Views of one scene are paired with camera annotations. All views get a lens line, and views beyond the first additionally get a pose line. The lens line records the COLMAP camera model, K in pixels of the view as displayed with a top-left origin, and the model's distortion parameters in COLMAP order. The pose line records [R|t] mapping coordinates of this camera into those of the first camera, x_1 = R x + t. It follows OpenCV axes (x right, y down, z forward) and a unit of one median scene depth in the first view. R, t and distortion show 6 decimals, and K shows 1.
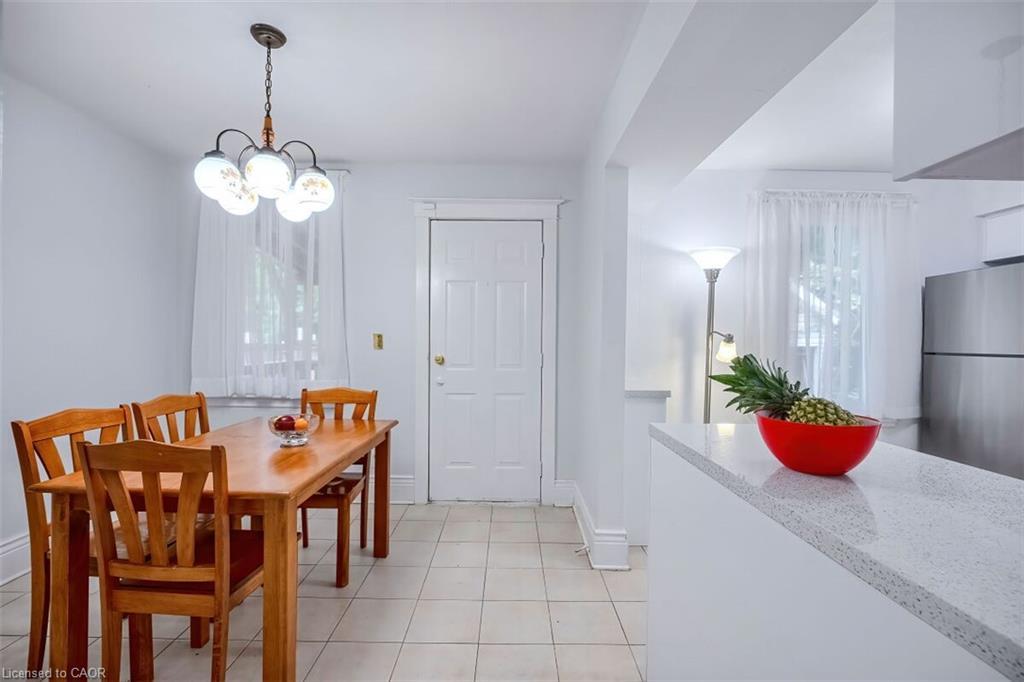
lens RADIAL K [[456.6, 0, 511.9], [0, 456.6, 341.9], [0, 0, 1]] dist [-0.001770, 0.000660]
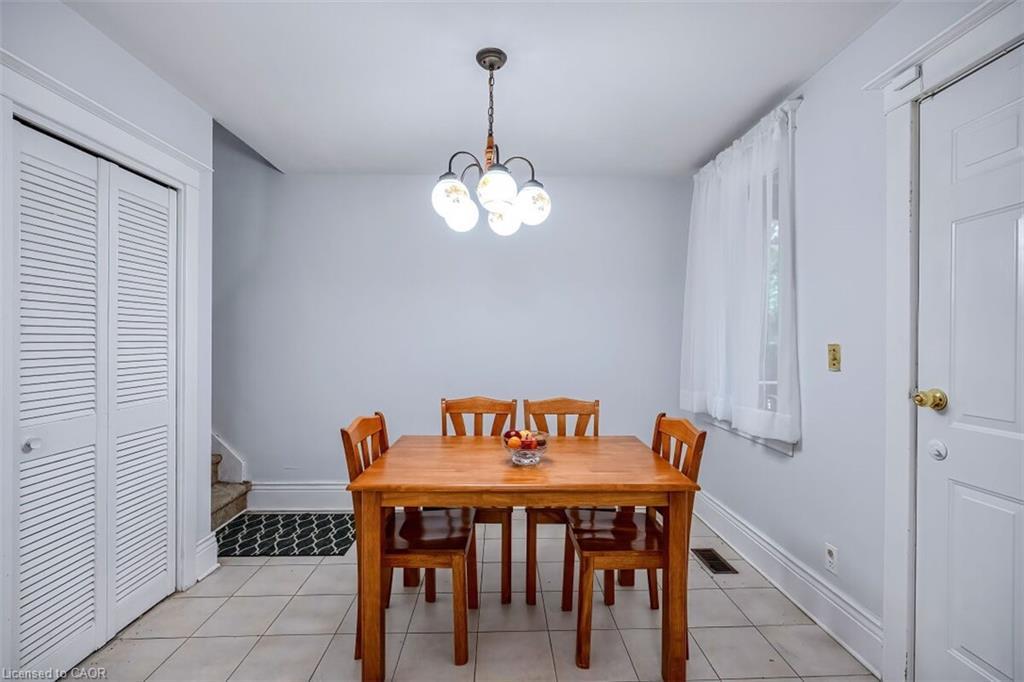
lens RADIAL K [[456.6, 0, 511.9], [0, 456.6, 341.9], [0, 0, 1]] dist [-0.001770, 0.000660]
pose [[0.029677, -0.008552, -0.999523, 0.392019], [-0.010787, 0.999902, -0.008876, -0.015857], [0.999501, 0.011046, 0.029582, 0.793983]]
